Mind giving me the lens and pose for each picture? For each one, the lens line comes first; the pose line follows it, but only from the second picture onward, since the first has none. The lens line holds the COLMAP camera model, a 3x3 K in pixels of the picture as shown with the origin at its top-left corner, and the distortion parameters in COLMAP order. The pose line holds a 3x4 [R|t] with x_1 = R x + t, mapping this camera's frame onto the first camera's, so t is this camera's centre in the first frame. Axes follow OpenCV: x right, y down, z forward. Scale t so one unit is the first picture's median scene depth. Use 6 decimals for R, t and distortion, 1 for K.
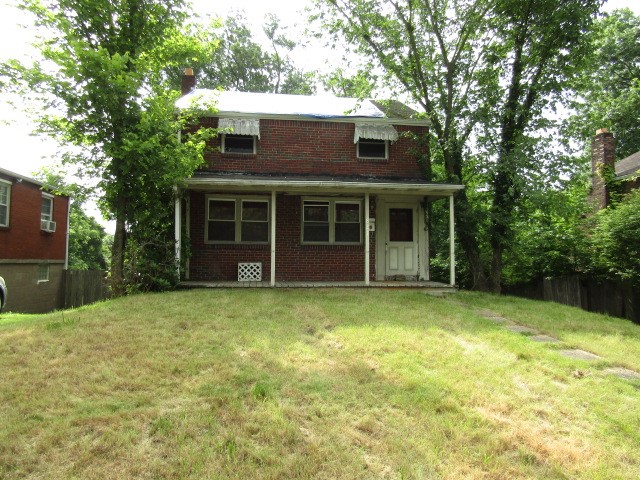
lens RADIAL K [[449.0, 0, 317.3], [0, 449.0, 240.7], [0, 0, 1]] dist [-0.023143, 0.008601]
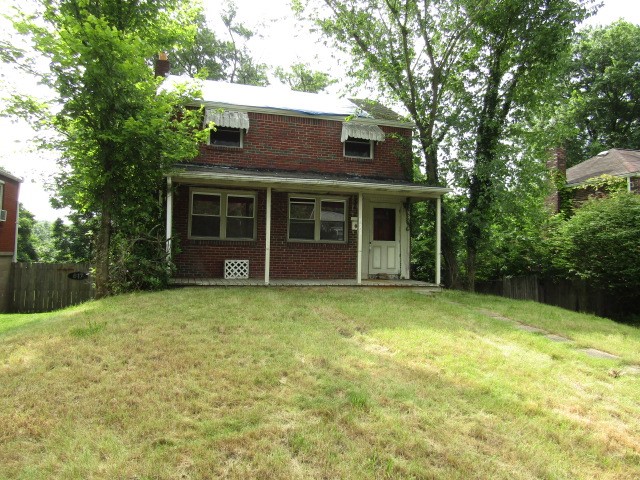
lens RADIAL K [[449.0, 0, 318.1], [0, 449.0, 240.3], [0, 0, 1]] dist [-0.023143, 0.008601]
pose [[0.989361, 0.020411, 0.144041, -0.114508], [-0.022453, 0.999669, 0.012567, -0.009224], [-0.143736, -0.015667, 0.989492, 0.012777]]
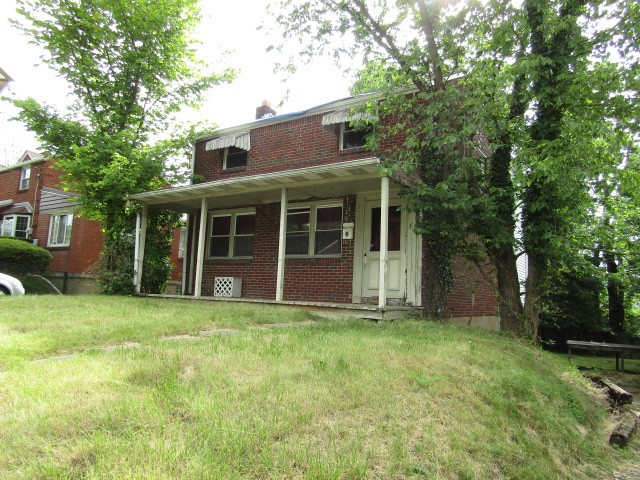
lens RADIAL K [[449.0, 0, 319.6], [0, 449.0, 237.6], [0, 0, 1]] dist [-0.023143, 0.008601]
pose [[0.766408, -0.058324, -0.639700, 0.608318], [-0.011249, 0.994498, -0.104149, 0.060779], [0.642255, 0.087017, 0.761536, 0.386672]]
